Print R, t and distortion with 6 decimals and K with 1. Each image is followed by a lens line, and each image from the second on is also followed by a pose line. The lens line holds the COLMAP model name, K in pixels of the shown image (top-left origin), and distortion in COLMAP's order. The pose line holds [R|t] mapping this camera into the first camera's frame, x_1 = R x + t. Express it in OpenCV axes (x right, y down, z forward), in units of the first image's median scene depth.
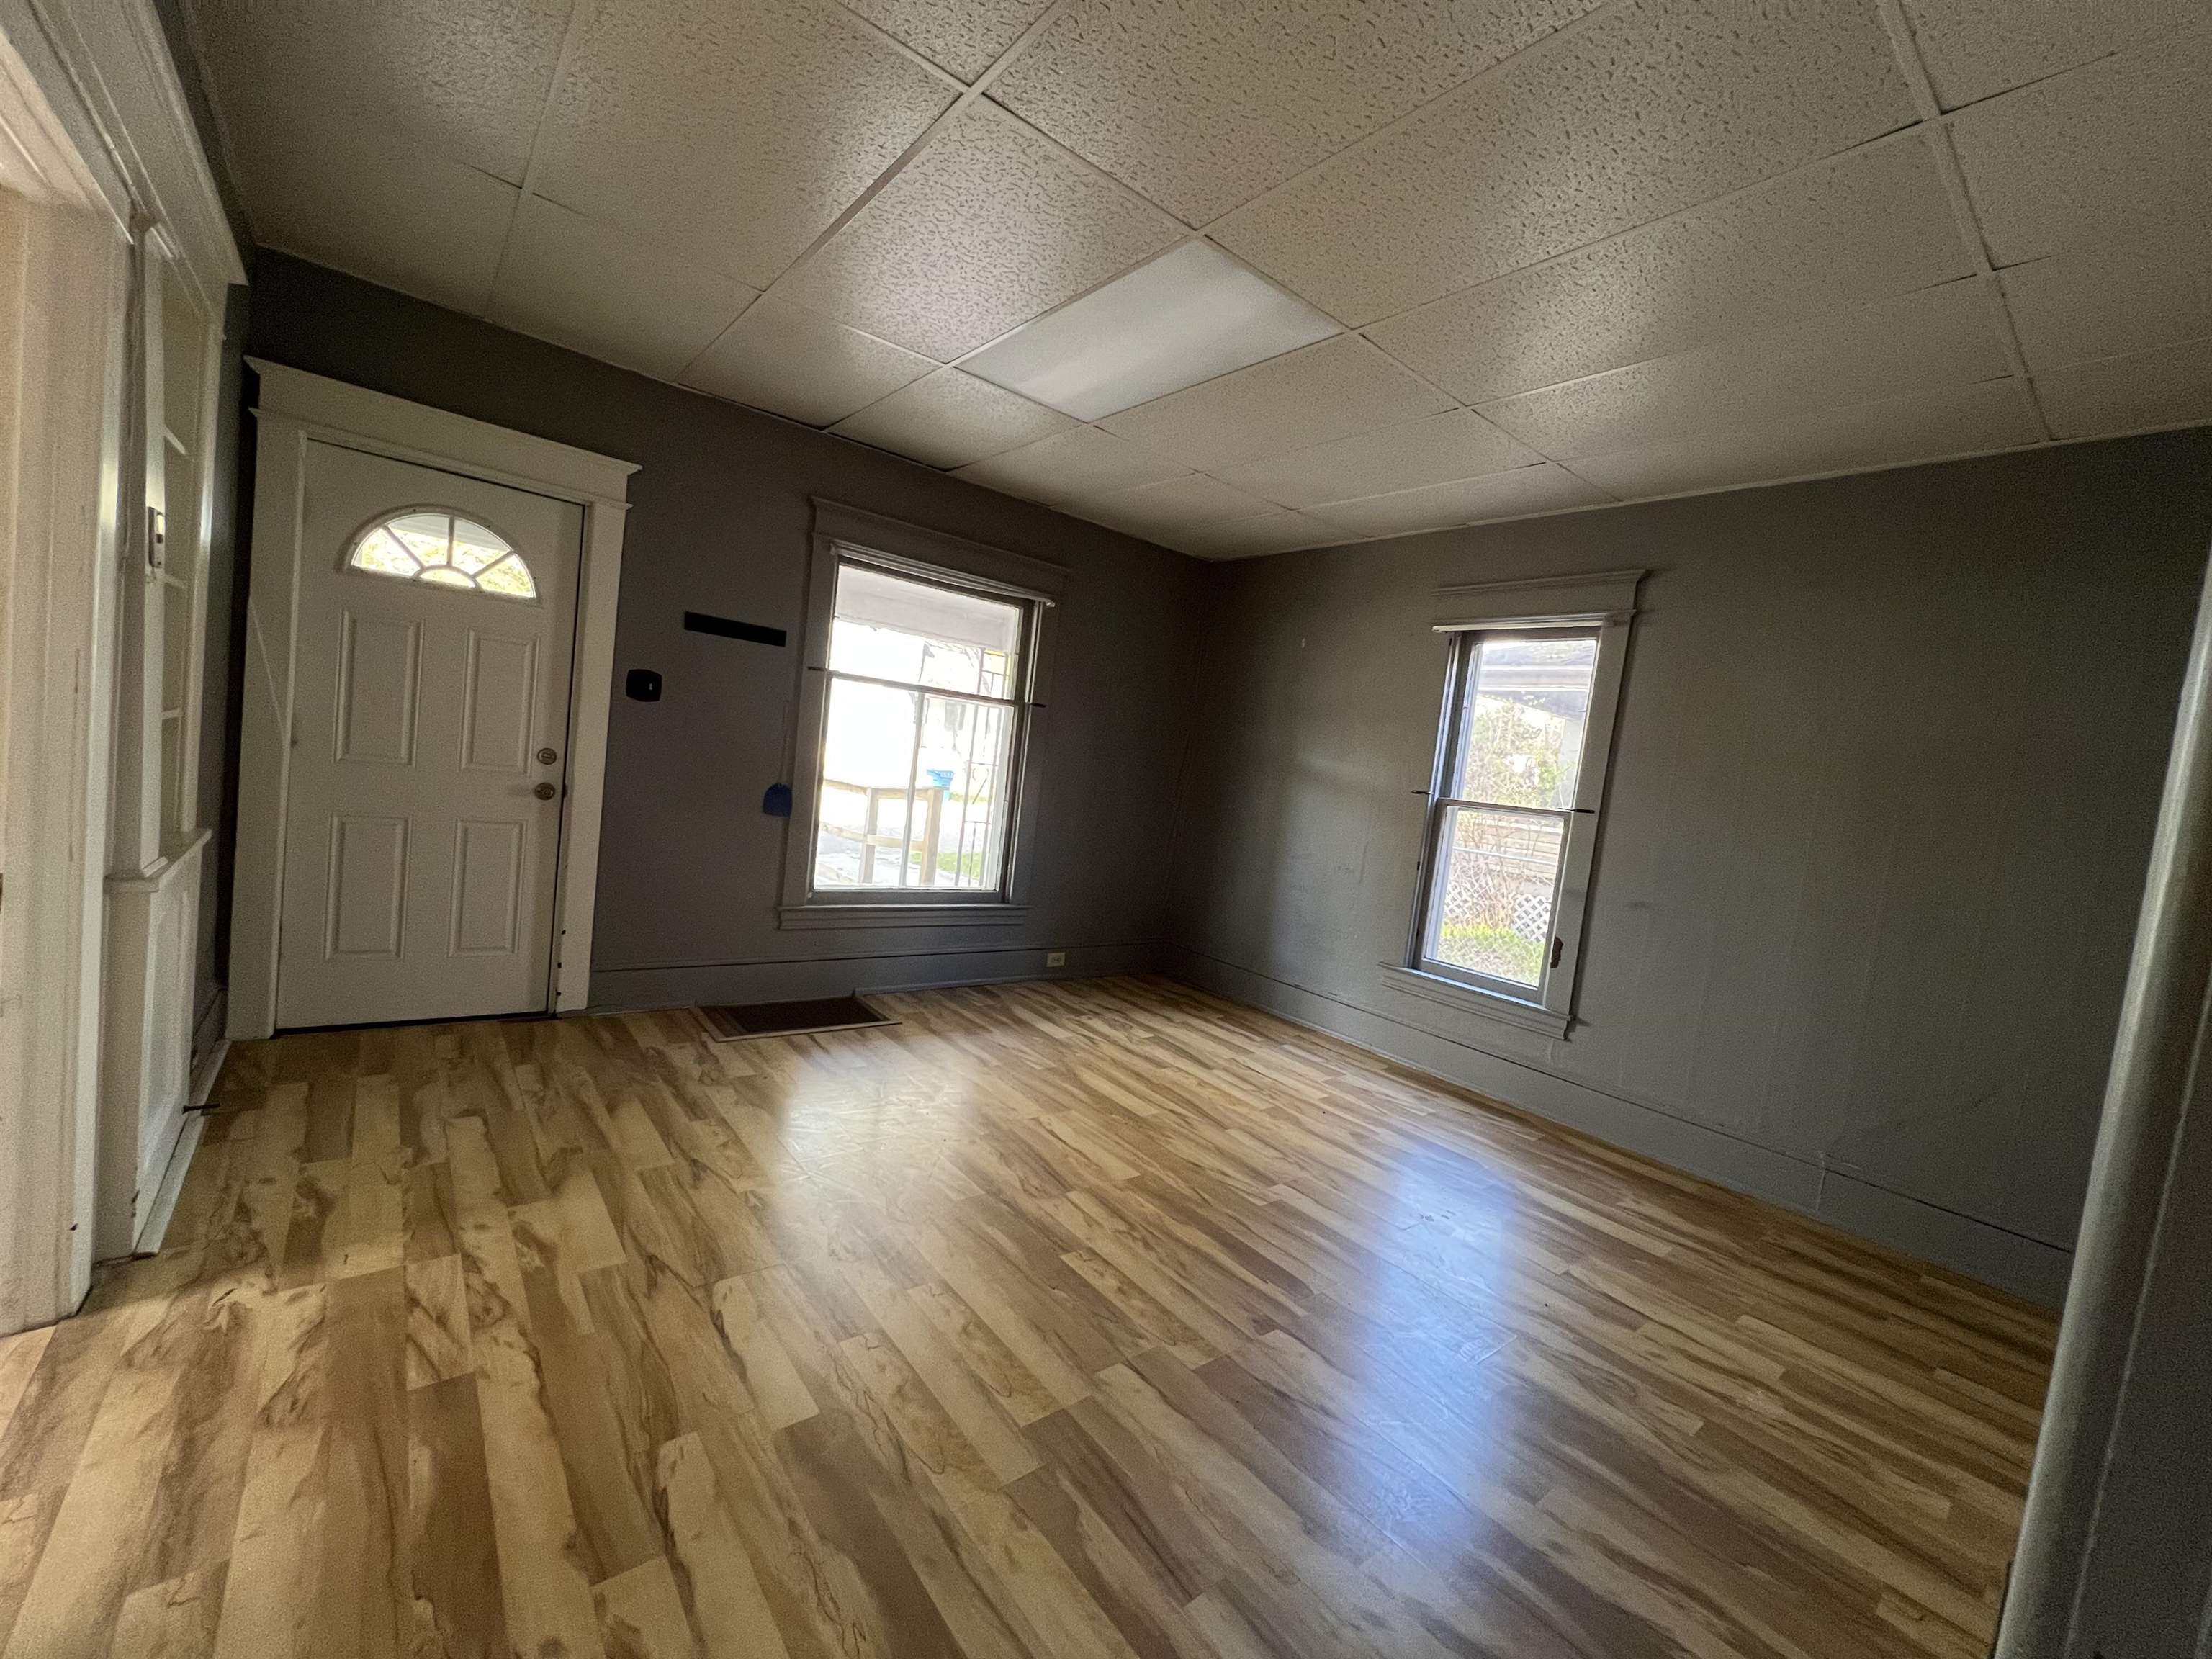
lens RADIAL K [[887.1, 0, 1106.7], [0, 887.1, 832.3], [0, 0, 1]] dist [-0.001287, 0.000004]
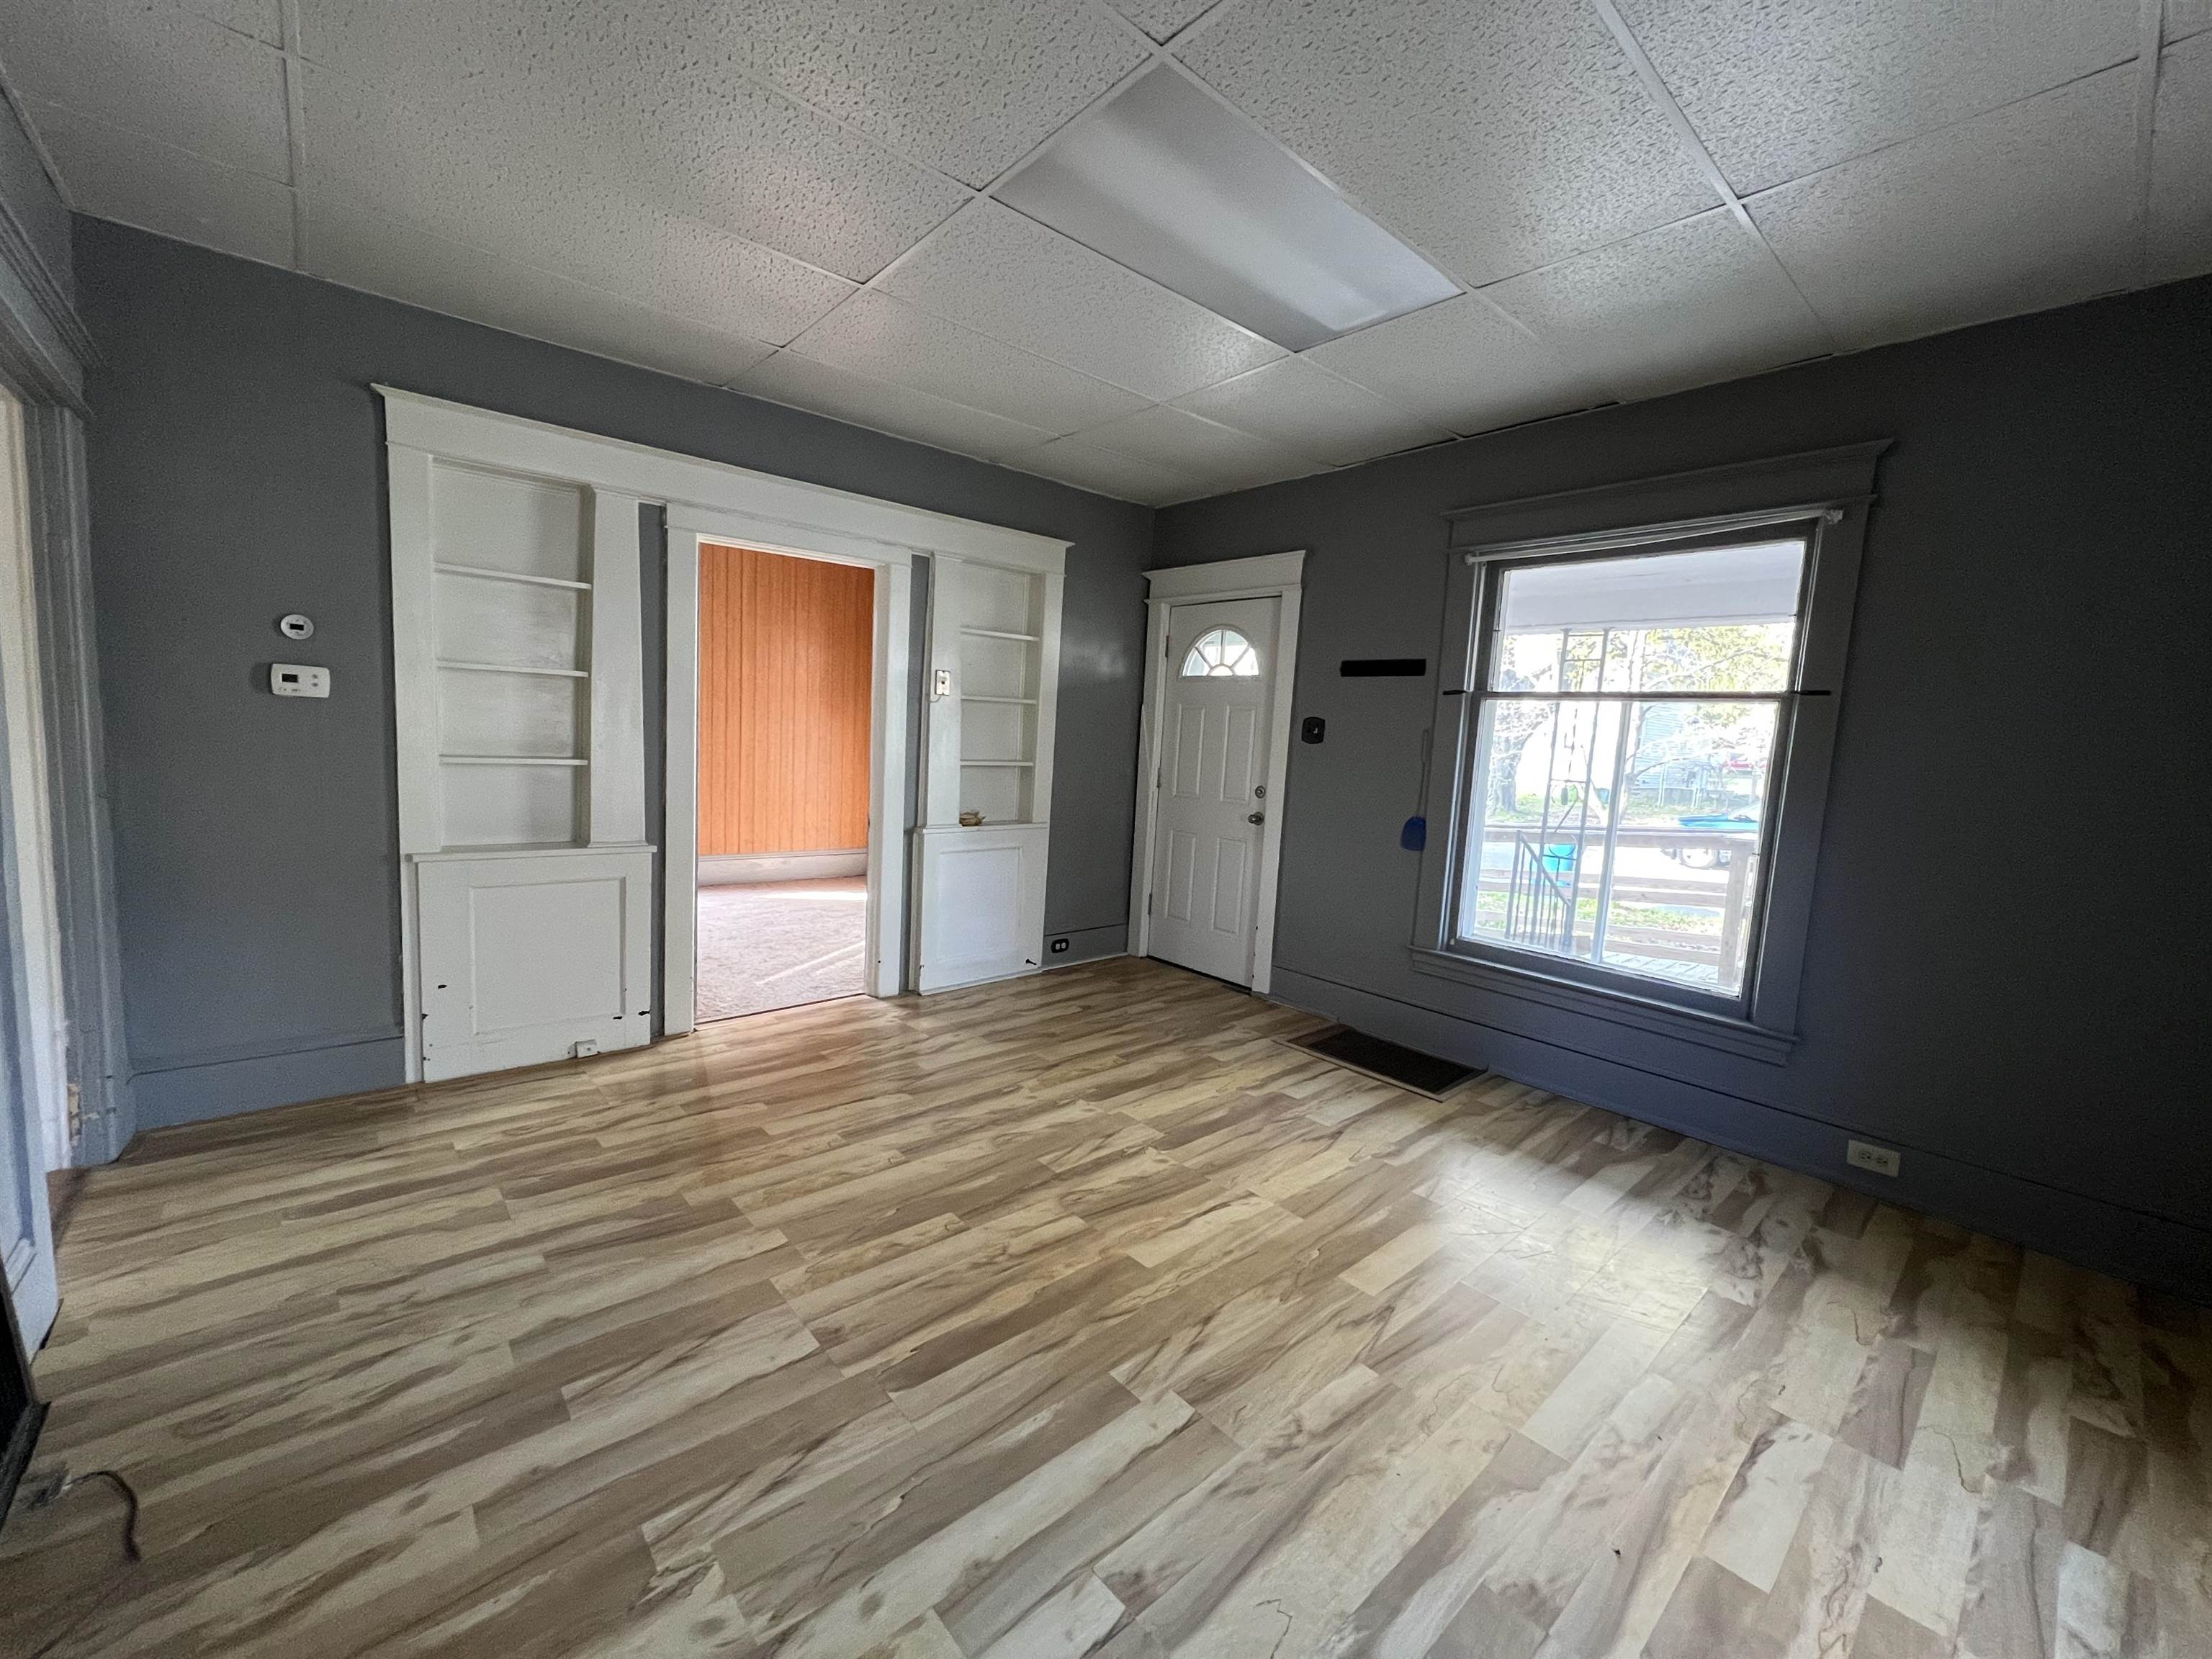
lens RADIAL K [[887.1, 0, 1106.7], [0, 887.1, 832.3], [0, 0, 1]] dist [-0.001287, 0.000004]
pose [[0.048988, -0.005121, -0.998786, 0.641578], [-0.122879, 0.992359, -0.011115, 0.015713], [0.991212, 0.123275, 0.047985, 0.691222]]
